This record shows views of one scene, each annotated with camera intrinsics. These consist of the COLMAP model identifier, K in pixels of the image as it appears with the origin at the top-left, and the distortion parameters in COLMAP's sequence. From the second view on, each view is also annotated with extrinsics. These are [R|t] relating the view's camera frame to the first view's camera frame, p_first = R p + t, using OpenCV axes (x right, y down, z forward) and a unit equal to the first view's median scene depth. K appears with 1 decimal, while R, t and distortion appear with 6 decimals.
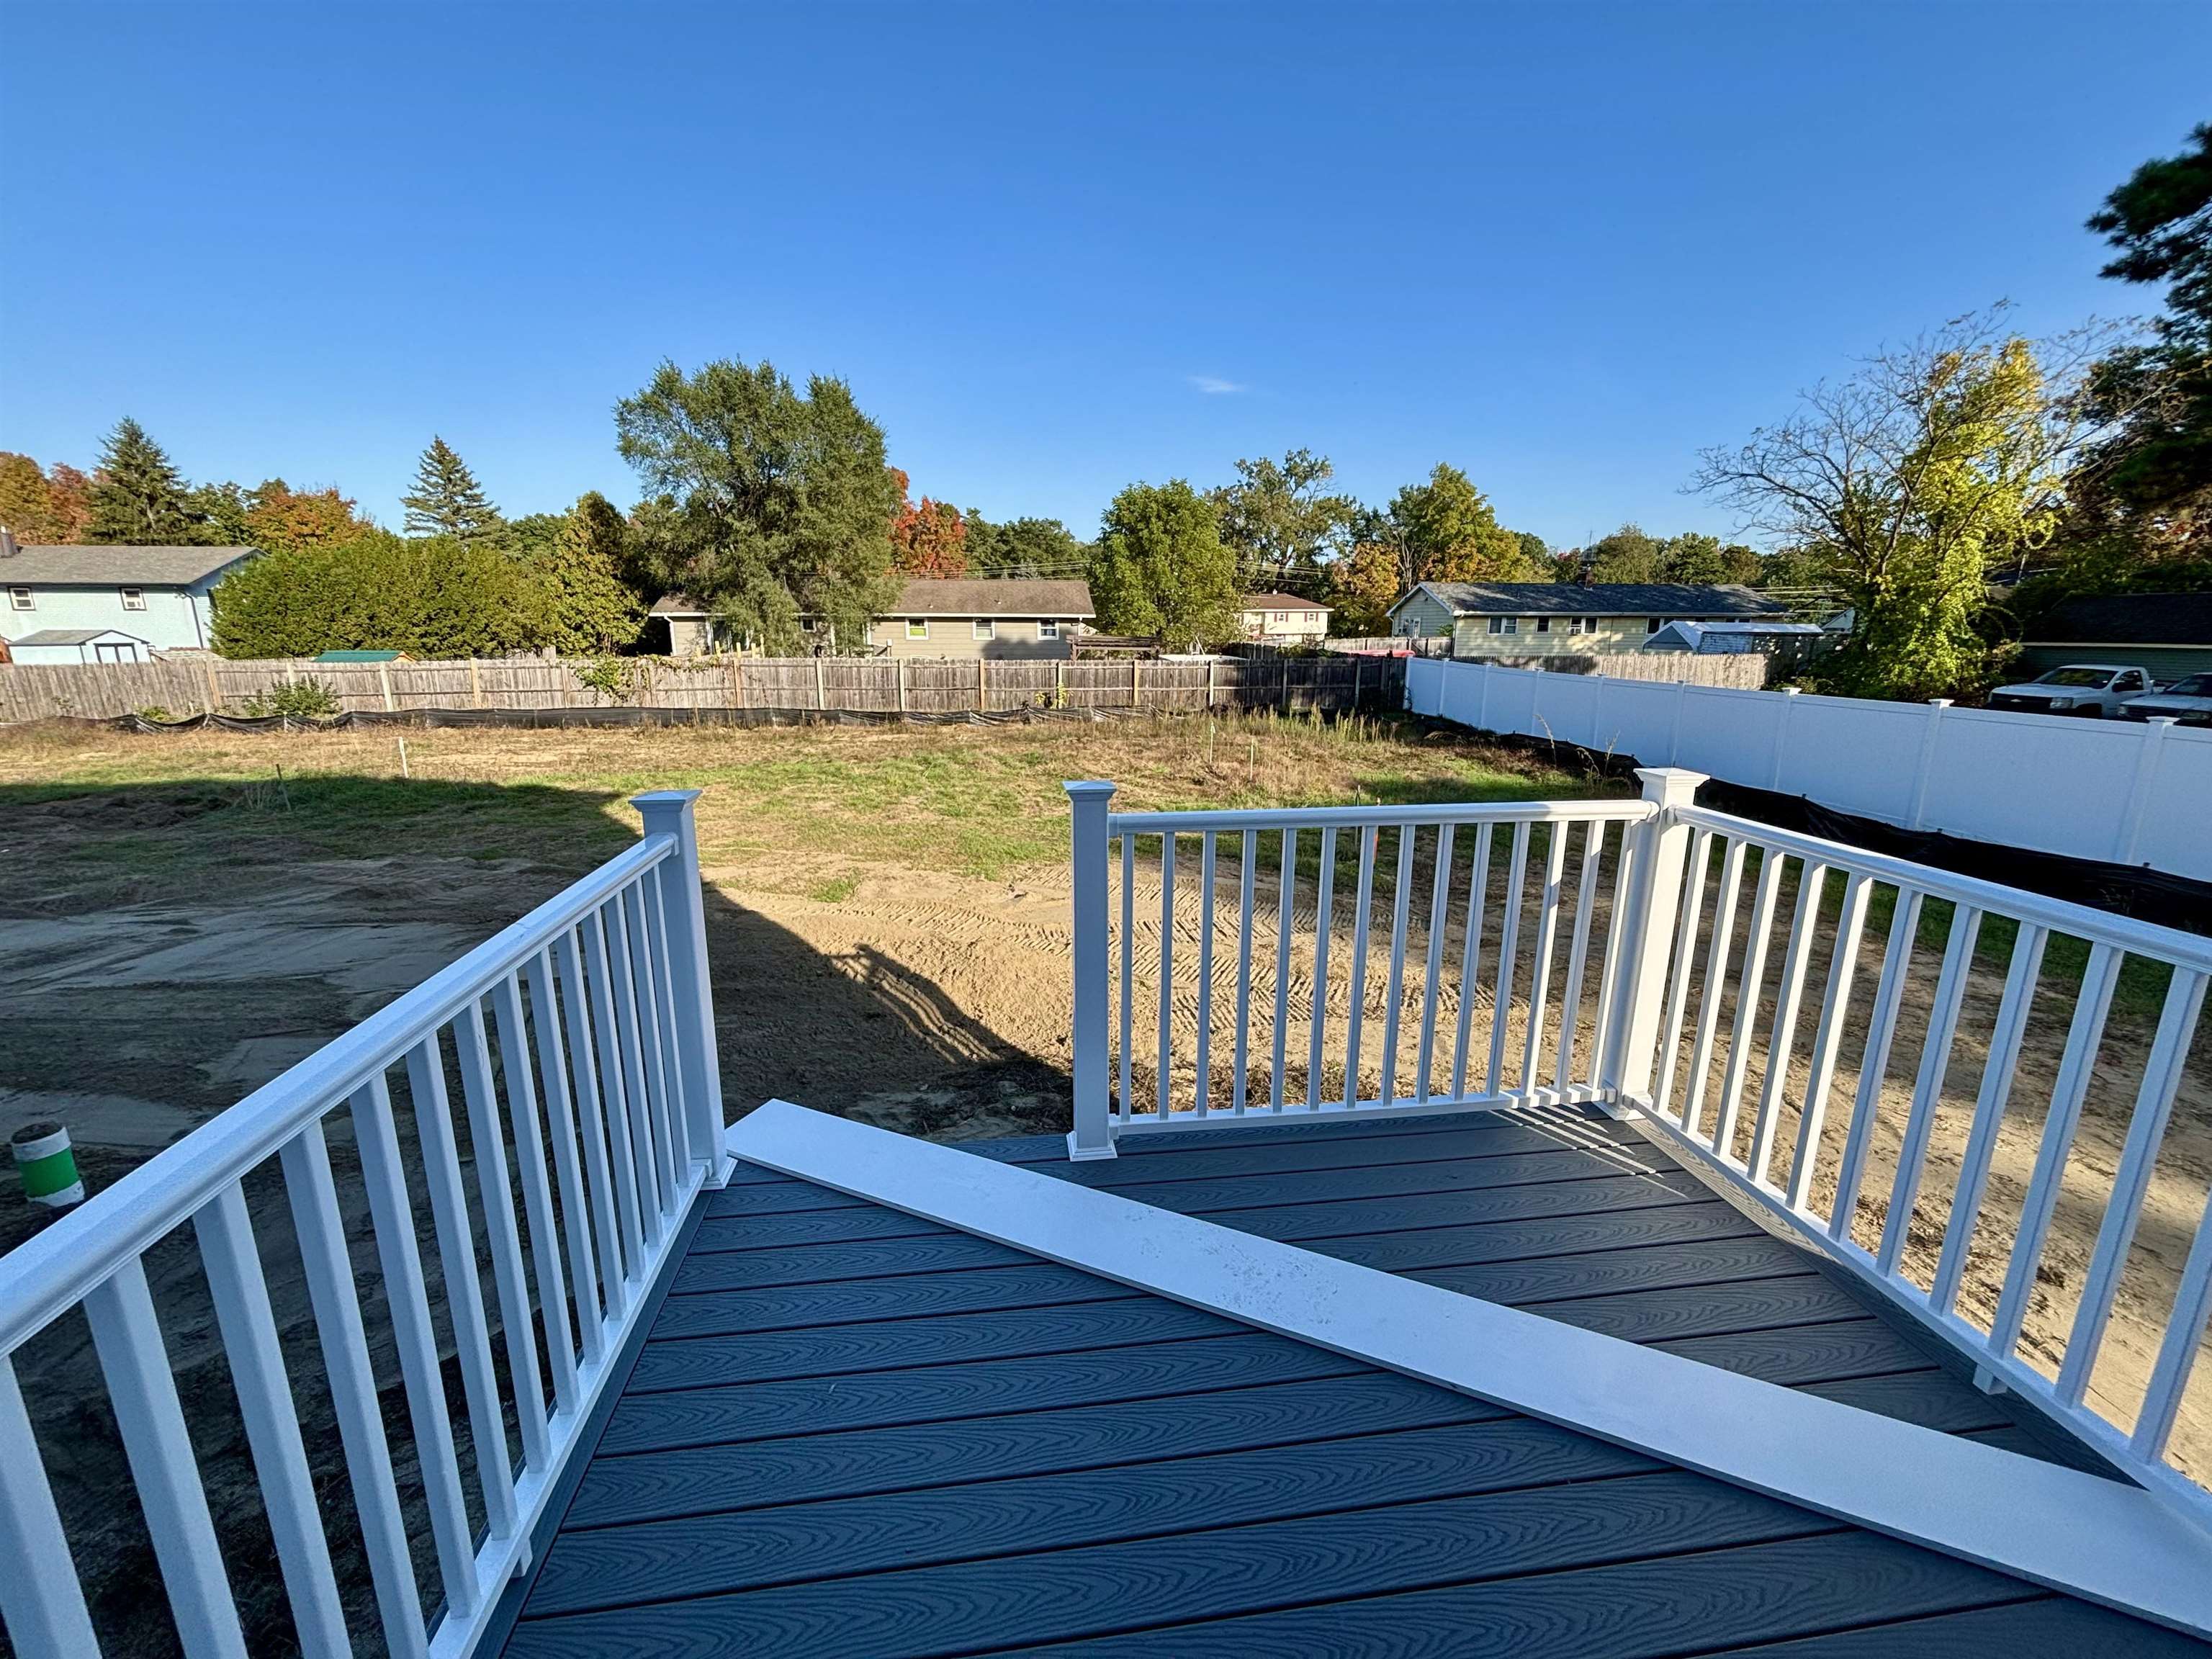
lens RADIAL K [[885.7, 0, 1114.4], [0, 885.7, 835.8], [0, 0, 1]] dist [0.001635, 0.000090]
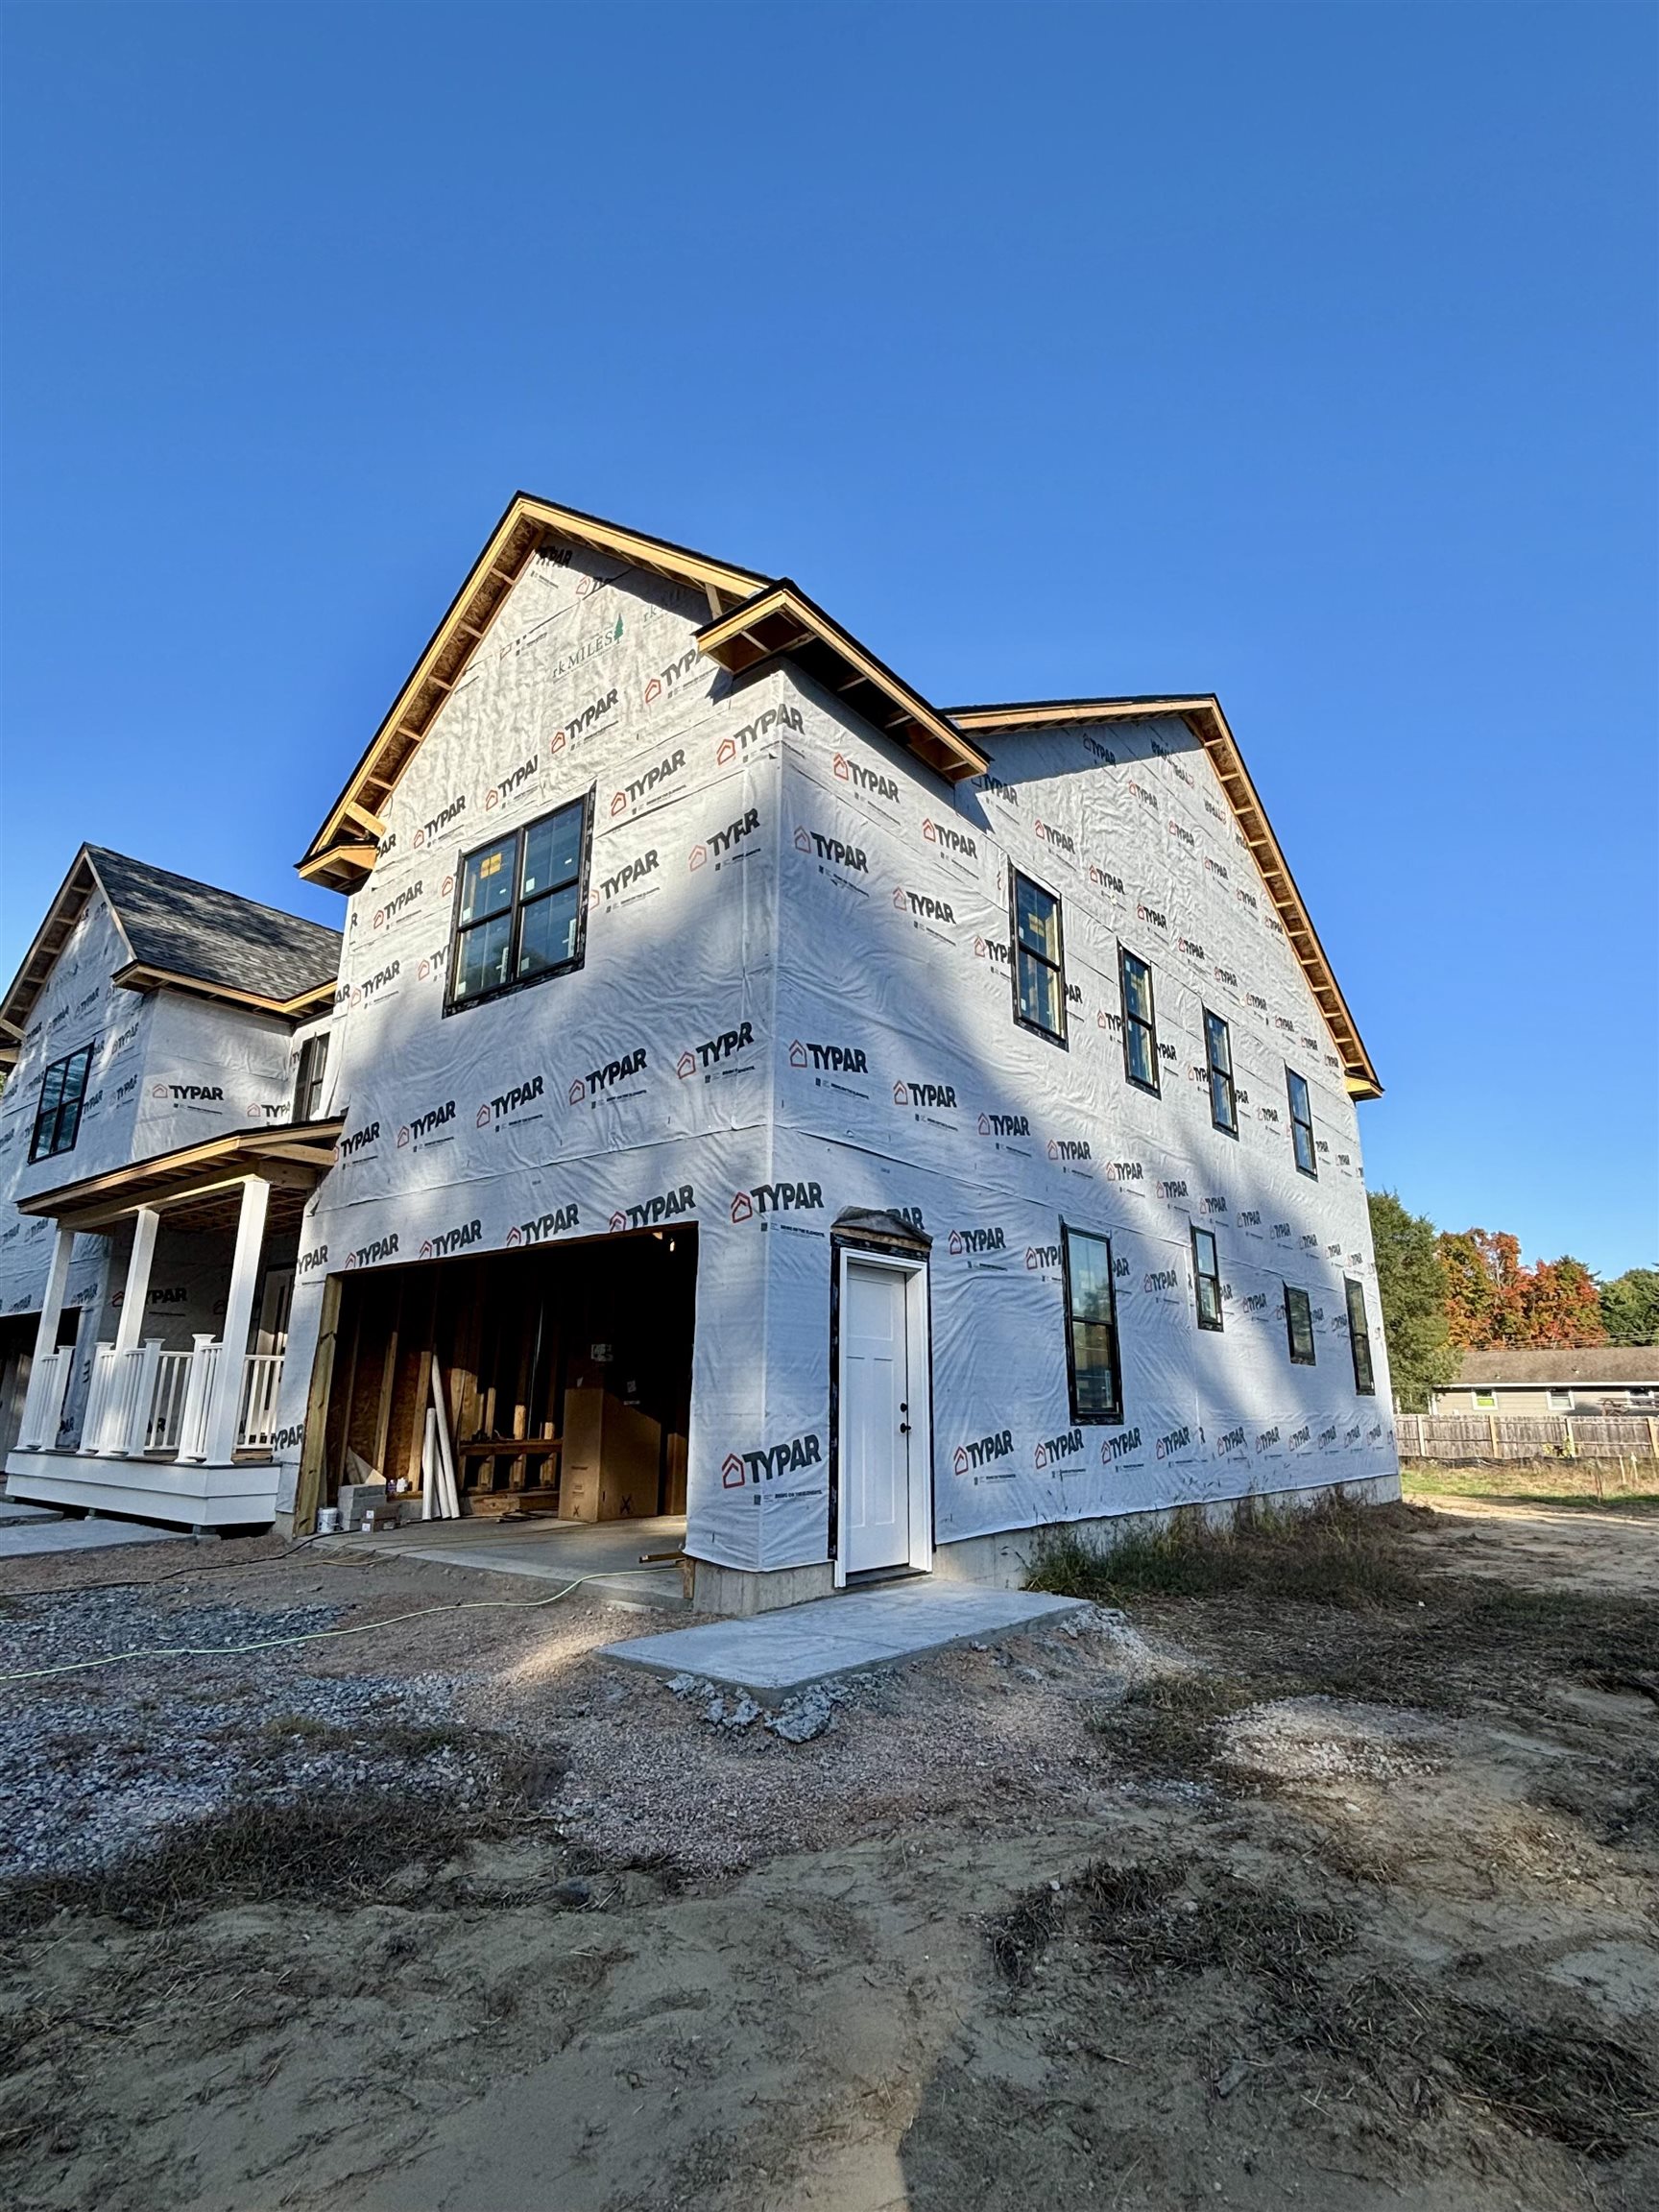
lens RADIAL K [[1085.9, 0, 840.5], [0, 1085.9, 1100.1], [0, 0, 1]] dist [0.030735, -0.000201]
pose [[0.678371, -0.210368, -0.703959, 0.243680], [-0.164547, 0.890295, -0.424617, 0.124487], [0.716057, 0.403882, 0.569334, -0.410514]]
